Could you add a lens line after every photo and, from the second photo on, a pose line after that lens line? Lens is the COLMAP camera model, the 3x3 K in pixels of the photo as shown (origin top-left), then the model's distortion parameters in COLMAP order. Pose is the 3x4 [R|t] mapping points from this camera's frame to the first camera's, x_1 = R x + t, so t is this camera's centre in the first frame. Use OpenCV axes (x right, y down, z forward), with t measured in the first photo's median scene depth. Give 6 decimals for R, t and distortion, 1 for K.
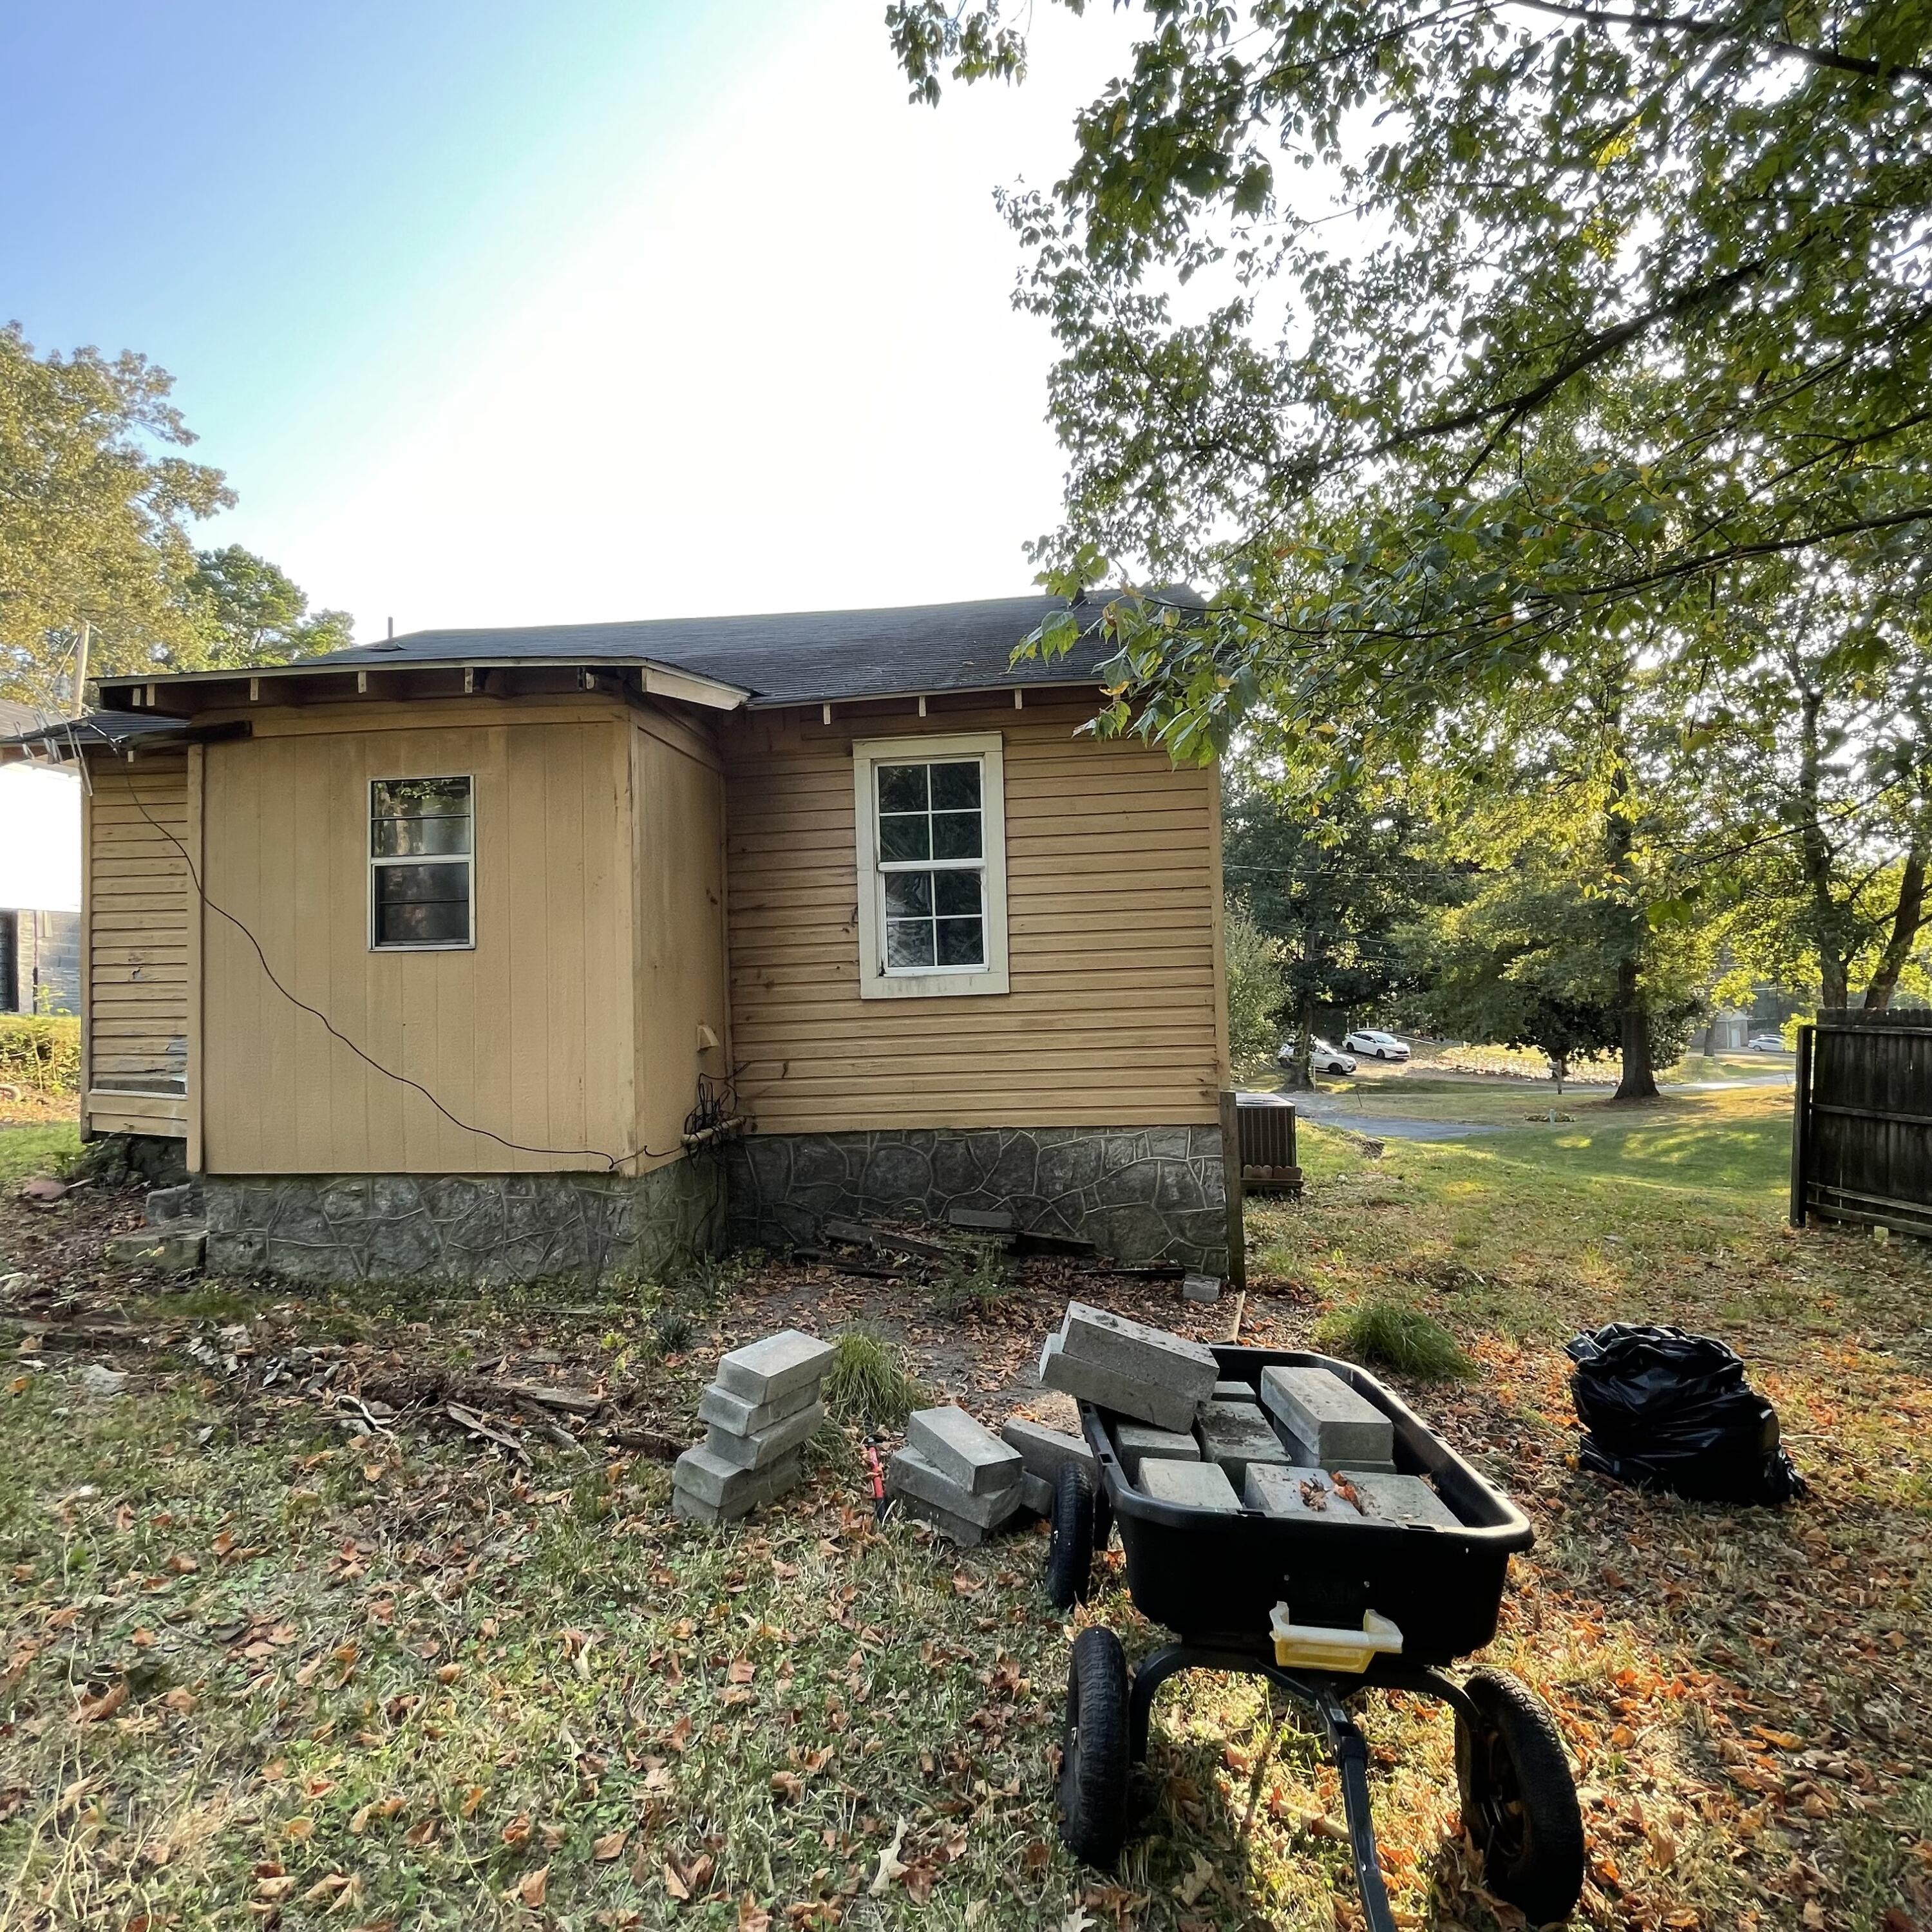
lens RADIAL K [[1043.3, 0, 972.2], [0, 1043.3, 958.8], [0, 0, 1]] dist [-0.004407, 0.003474]
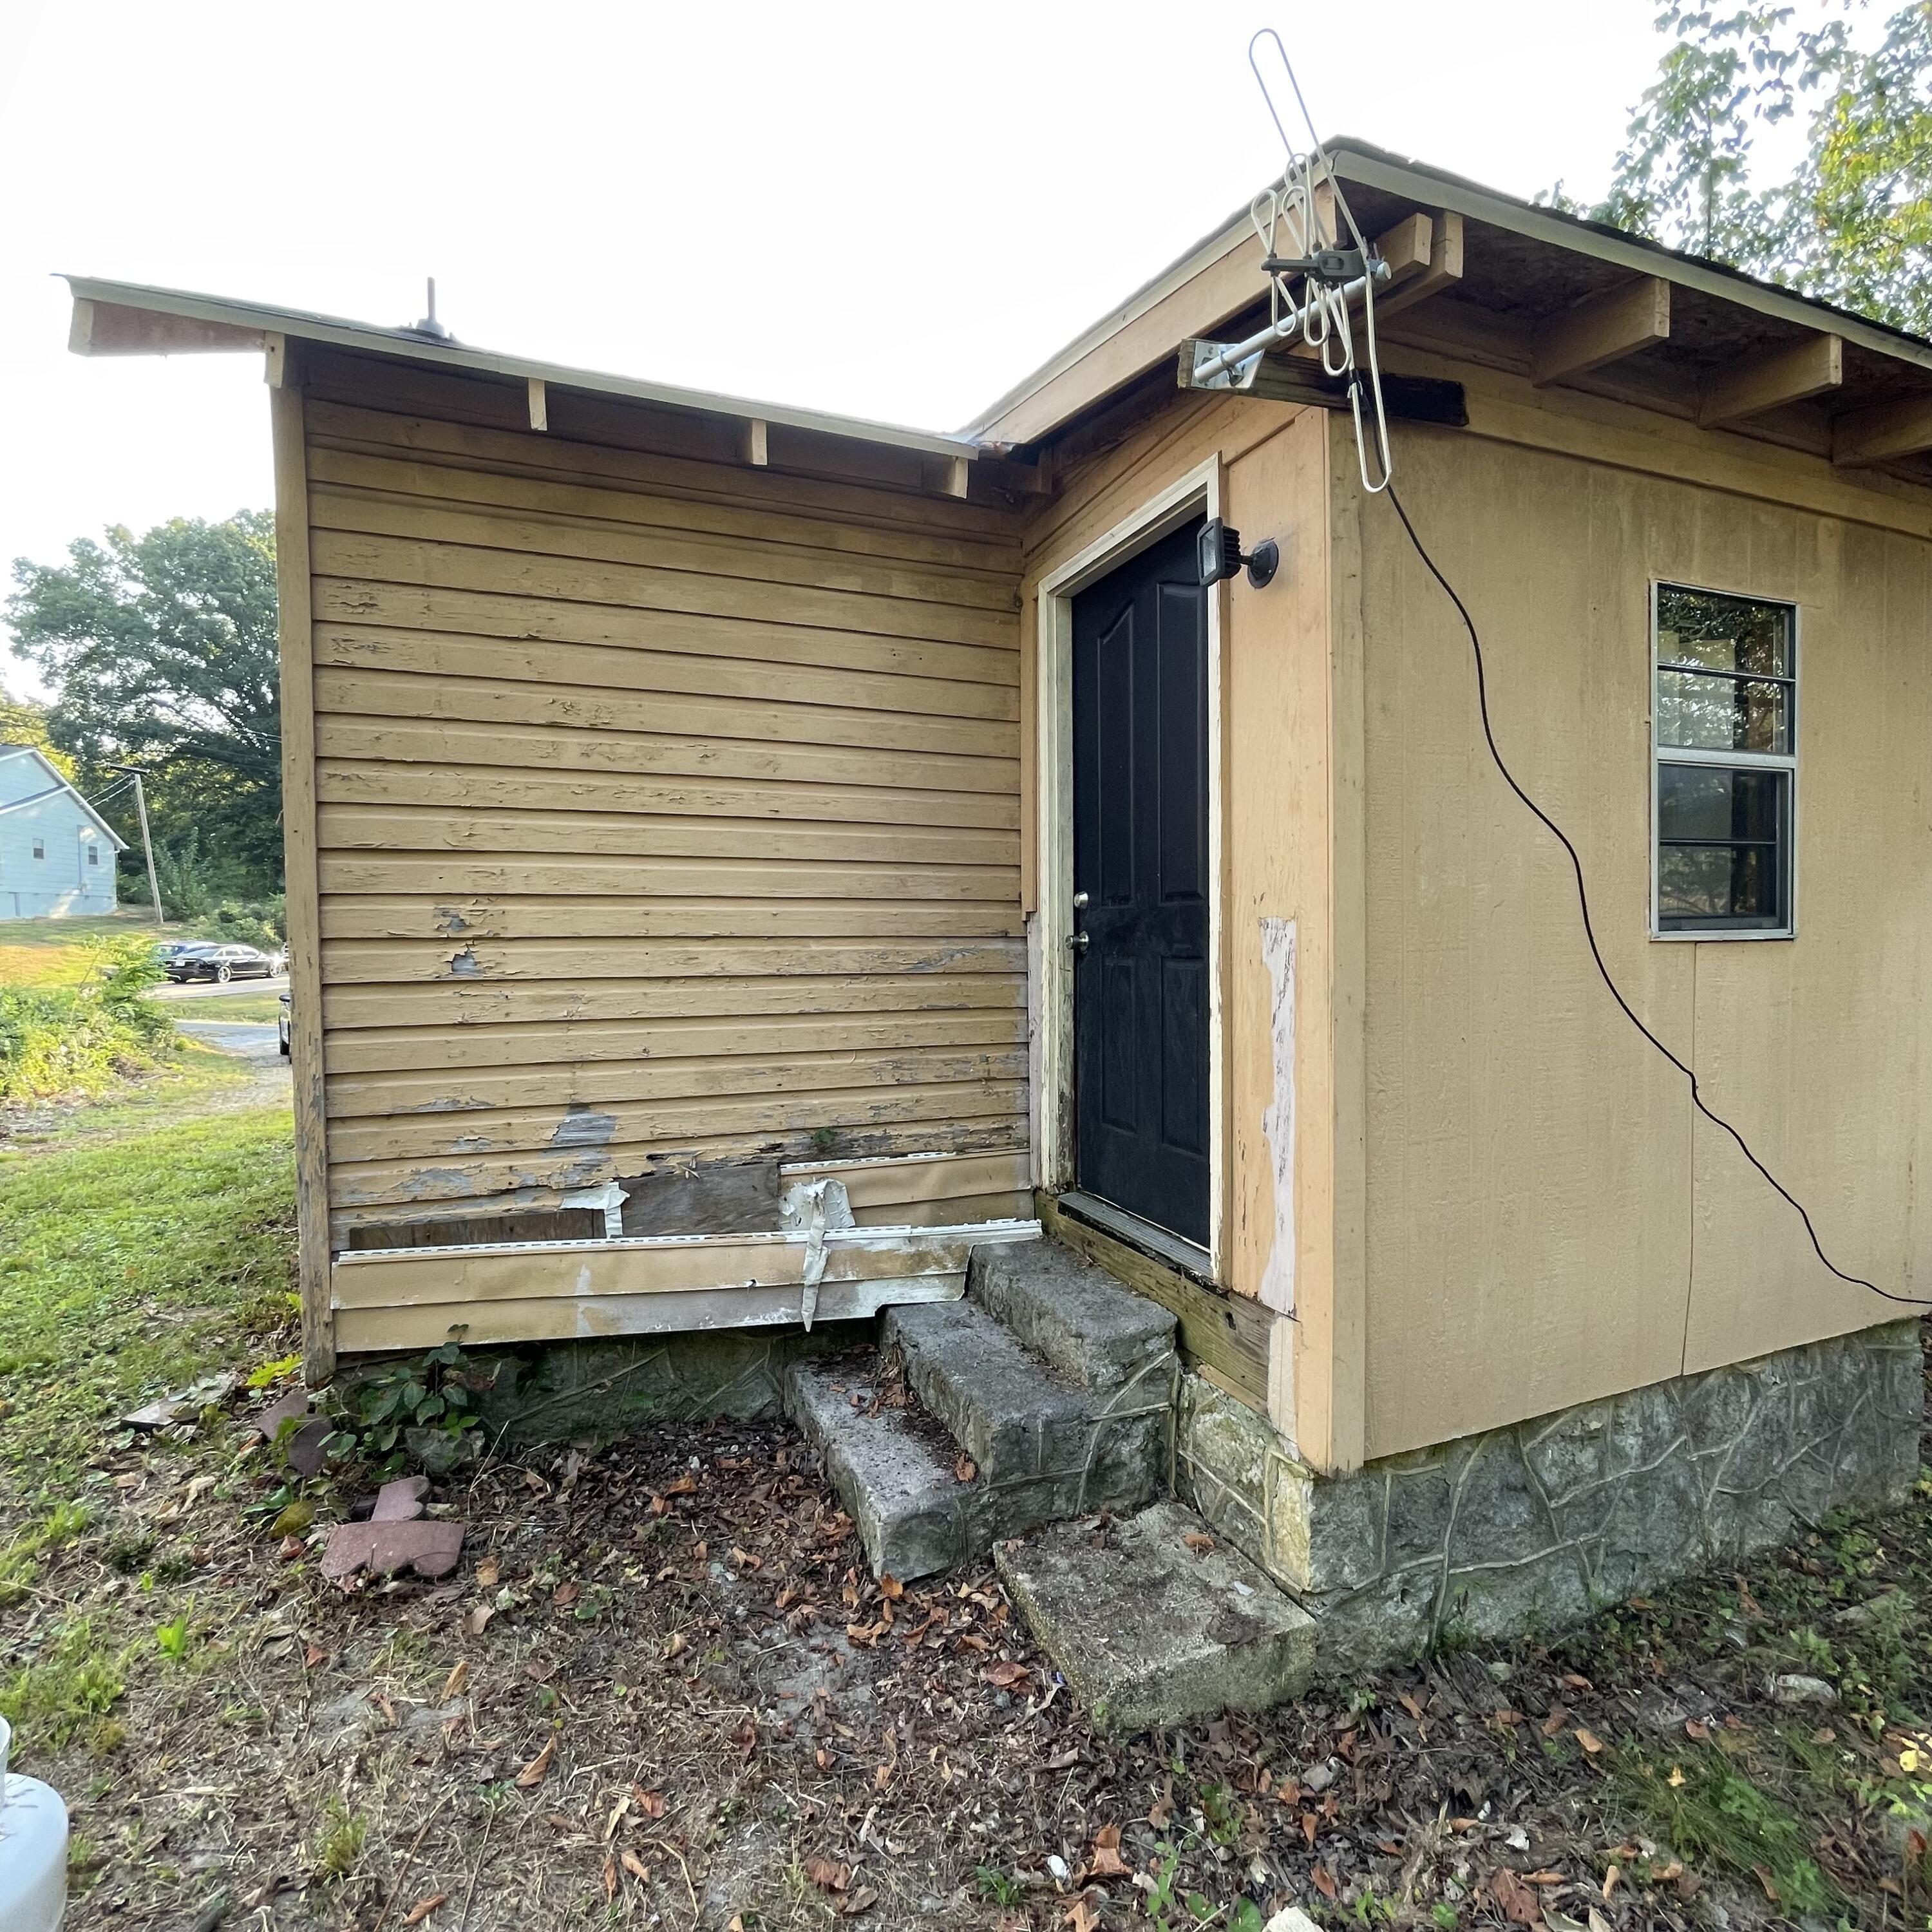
lens RADIAL K [[1043.3, 0, 976.3], [0, 1043.3, 960.6], [0, 0, 1]] dist [-0.004407, 0.003474]
pose [[0.885914, 0.001780, 0.463846, -1.112337], [-0.022147, 0.999014, 0.038467, -0.008553], [-0.463320, -0.044351, 0.885080, 0.739072]]
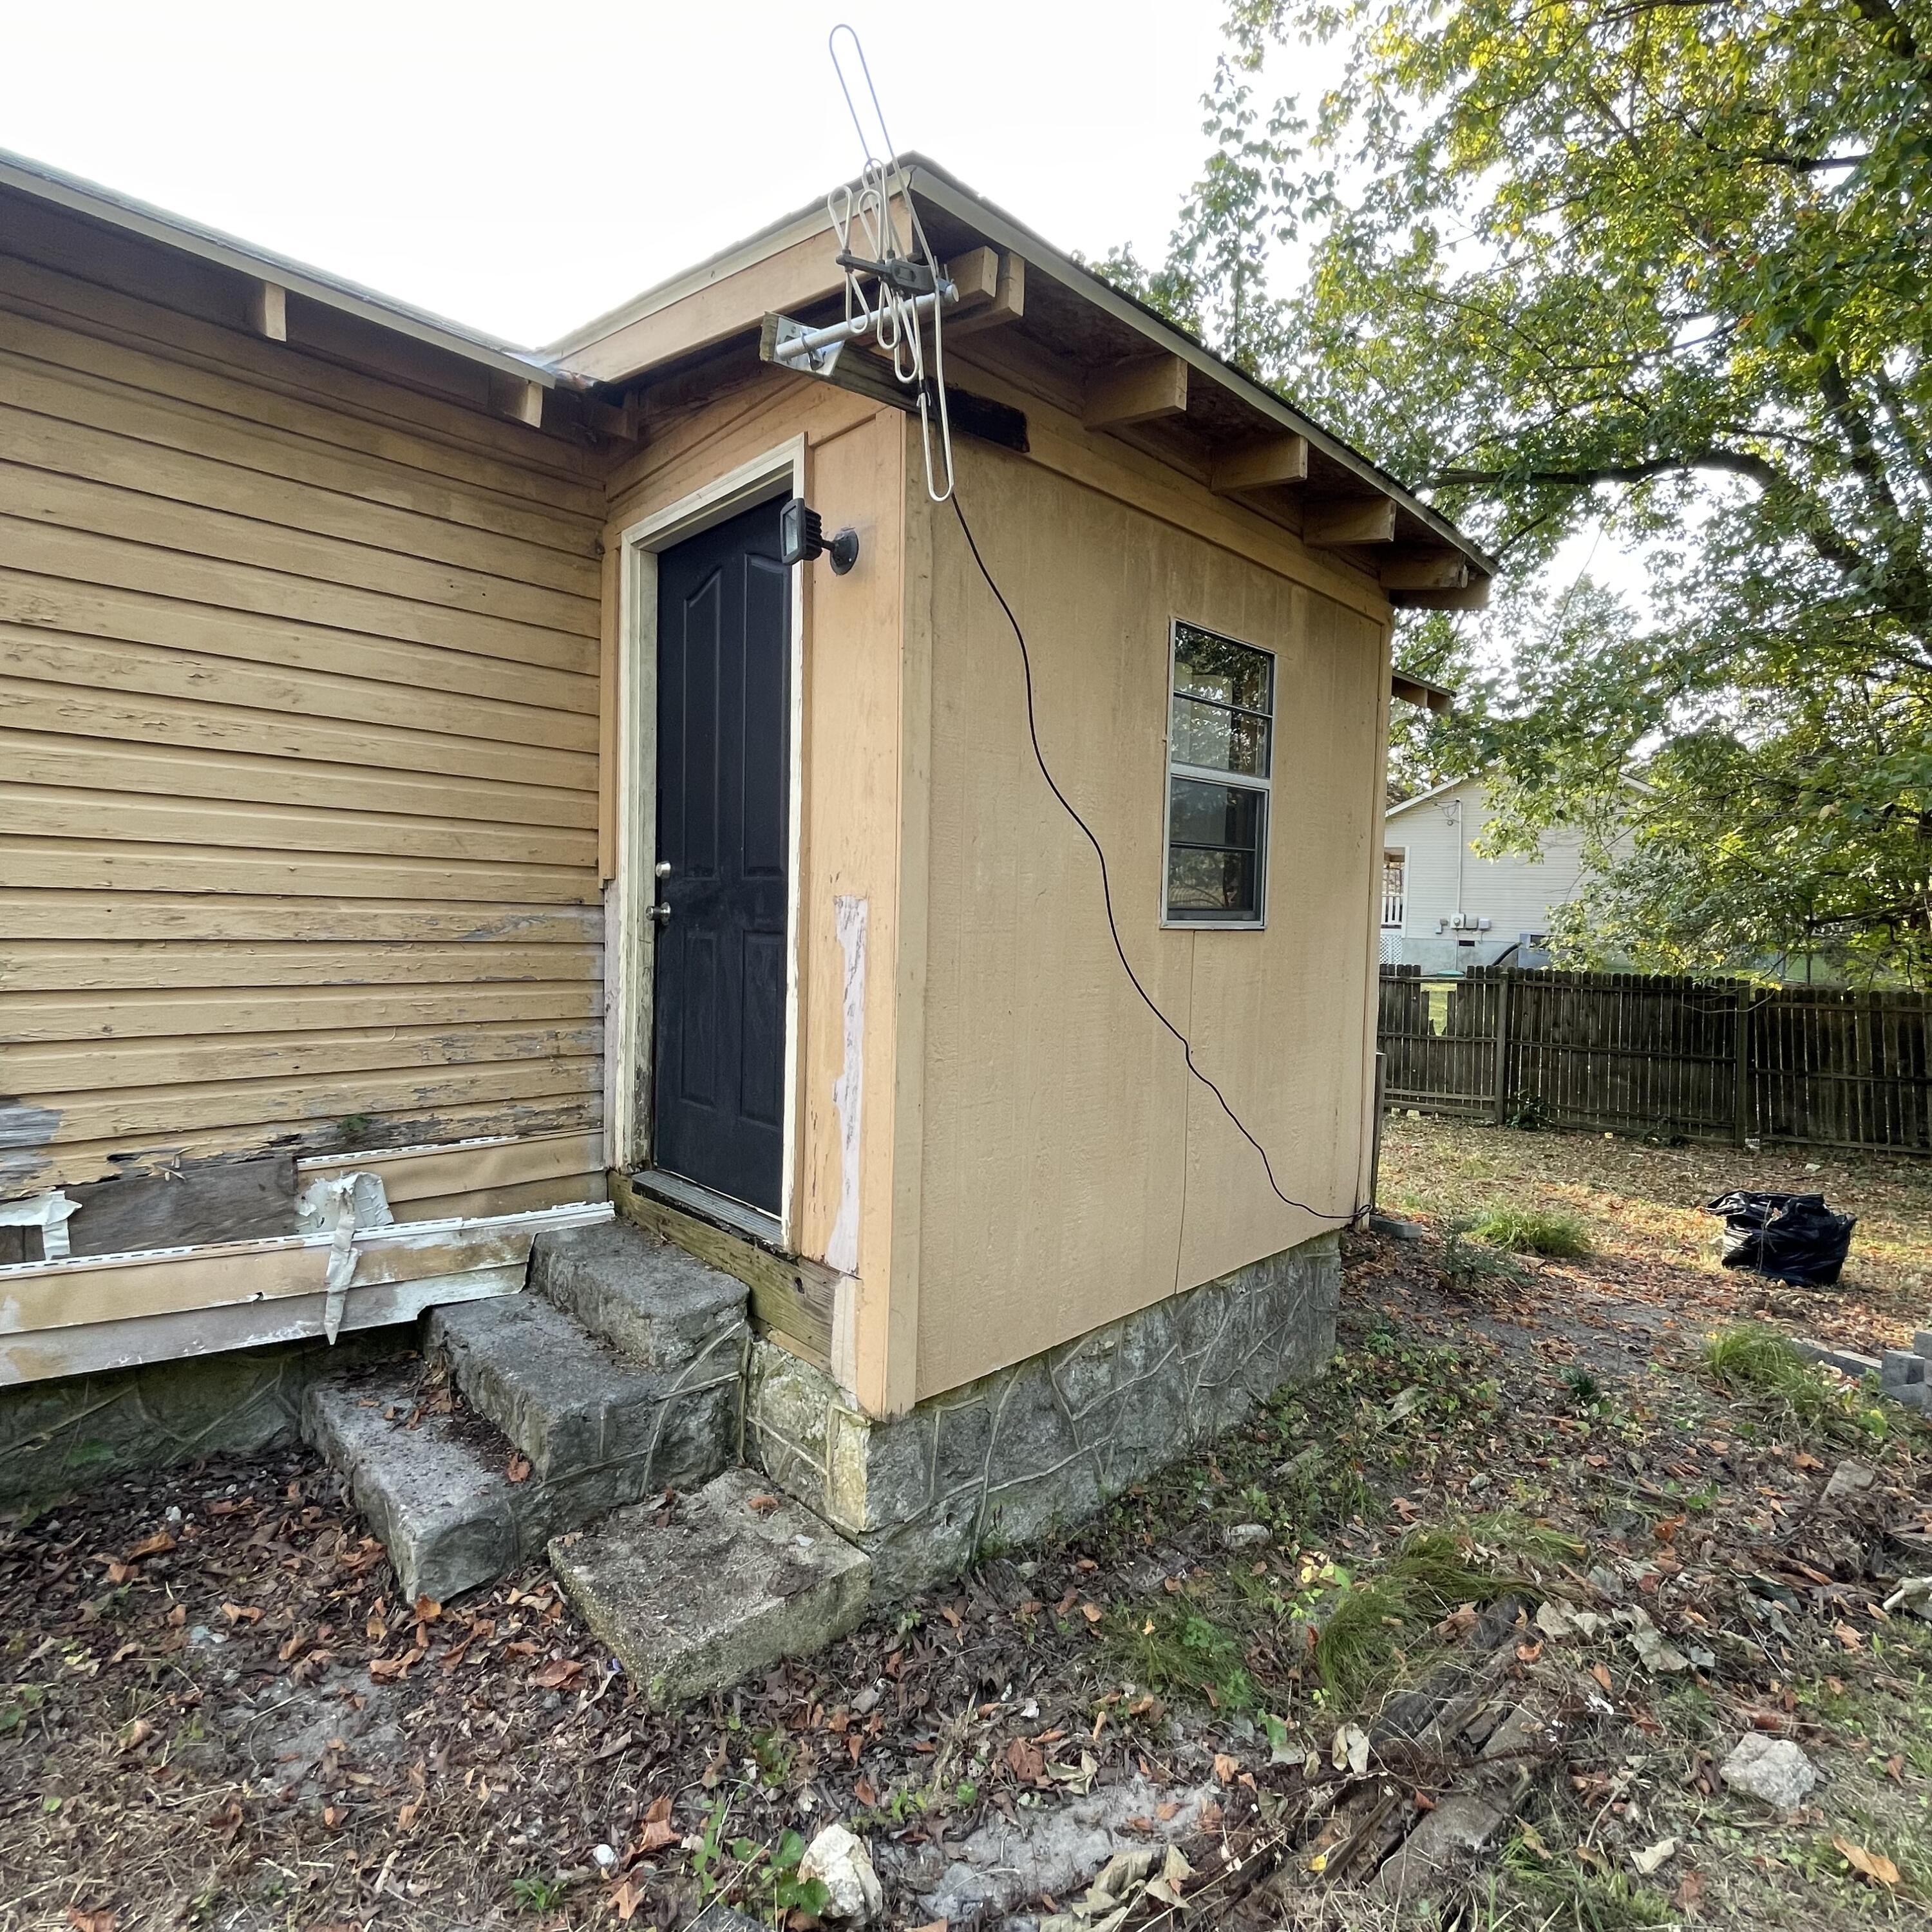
lens RADIAL K [[1043.3, 0, 970.1], [0, 1043.3, 960.6], [0, 0, 1]] dist [-0.004407, 0.003474]
pose [[0.655251, 0.000895, 0.755411, -1.106616], [-0.059277, 0.996977, 0.050236, -0.010737], [-0.753082, -0.077696, 0.653323, 0.729510]]
